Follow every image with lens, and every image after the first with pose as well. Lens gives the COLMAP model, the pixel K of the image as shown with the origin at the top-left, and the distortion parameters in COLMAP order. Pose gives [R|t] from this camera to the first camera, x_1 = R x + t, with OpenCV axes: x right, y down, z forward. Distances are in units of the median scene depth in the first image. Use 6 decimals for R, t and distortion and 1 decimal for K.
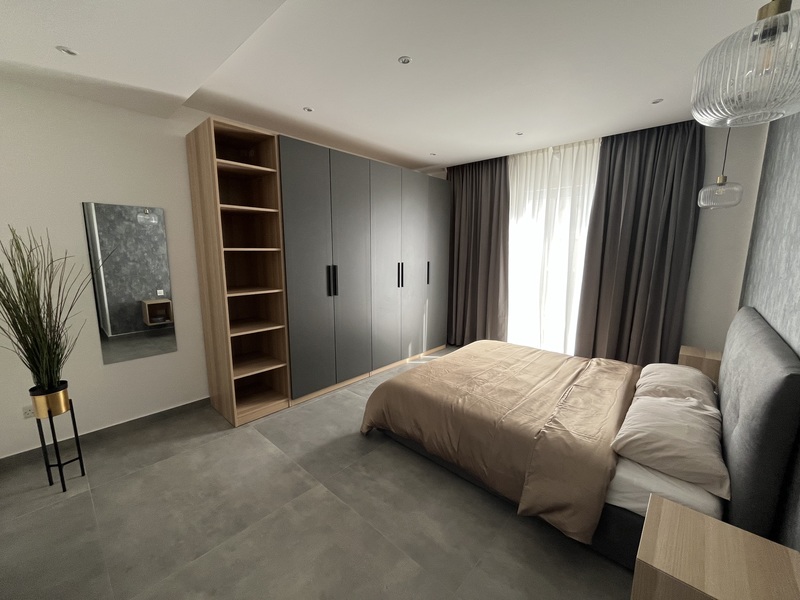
lens RADIAL K [[327.8, 0, 397.9], [0, 327.8, 301.1], [0, 0, 1]] dist [-0.000773, -0.000610]
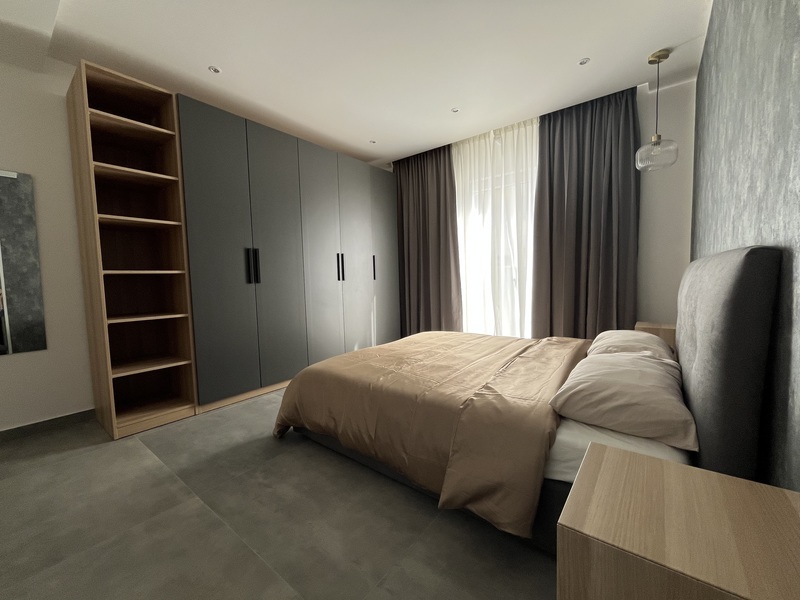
lens RADIAL K [[327.8, 0, 397.9], [0, 327.8, 301.1], [0, 0, 1]] dist [-0.000773, -0.000610]
pose [[0.996781, -0.035930, 0.071669, 0.166308], [0.042081, 0.995384, -0.086252, 0.170413], [-0.068239, 0.088990, 0.993692, 0.157098]]
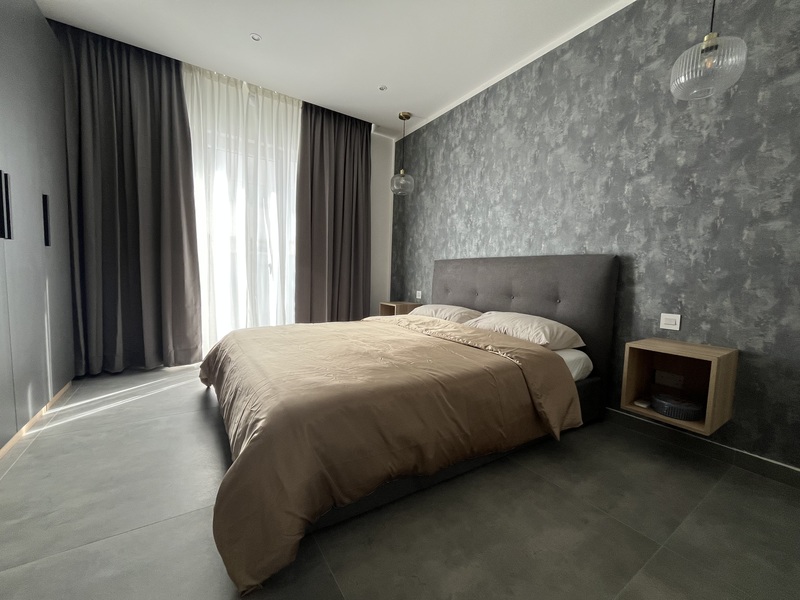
lens RADIAL K [[327.8, 0, 397.9], [0, 327.8, 301.1], [0, 0, 1]] dist [-0.000773, -0.000610]
pose [[0.240881, -0.072476, 0.967845, -0.427782], [0.121824, 0.991579, 0.043933, 0.114612], [-0.962879, 0.107324, 0.247681, 0.817508]]
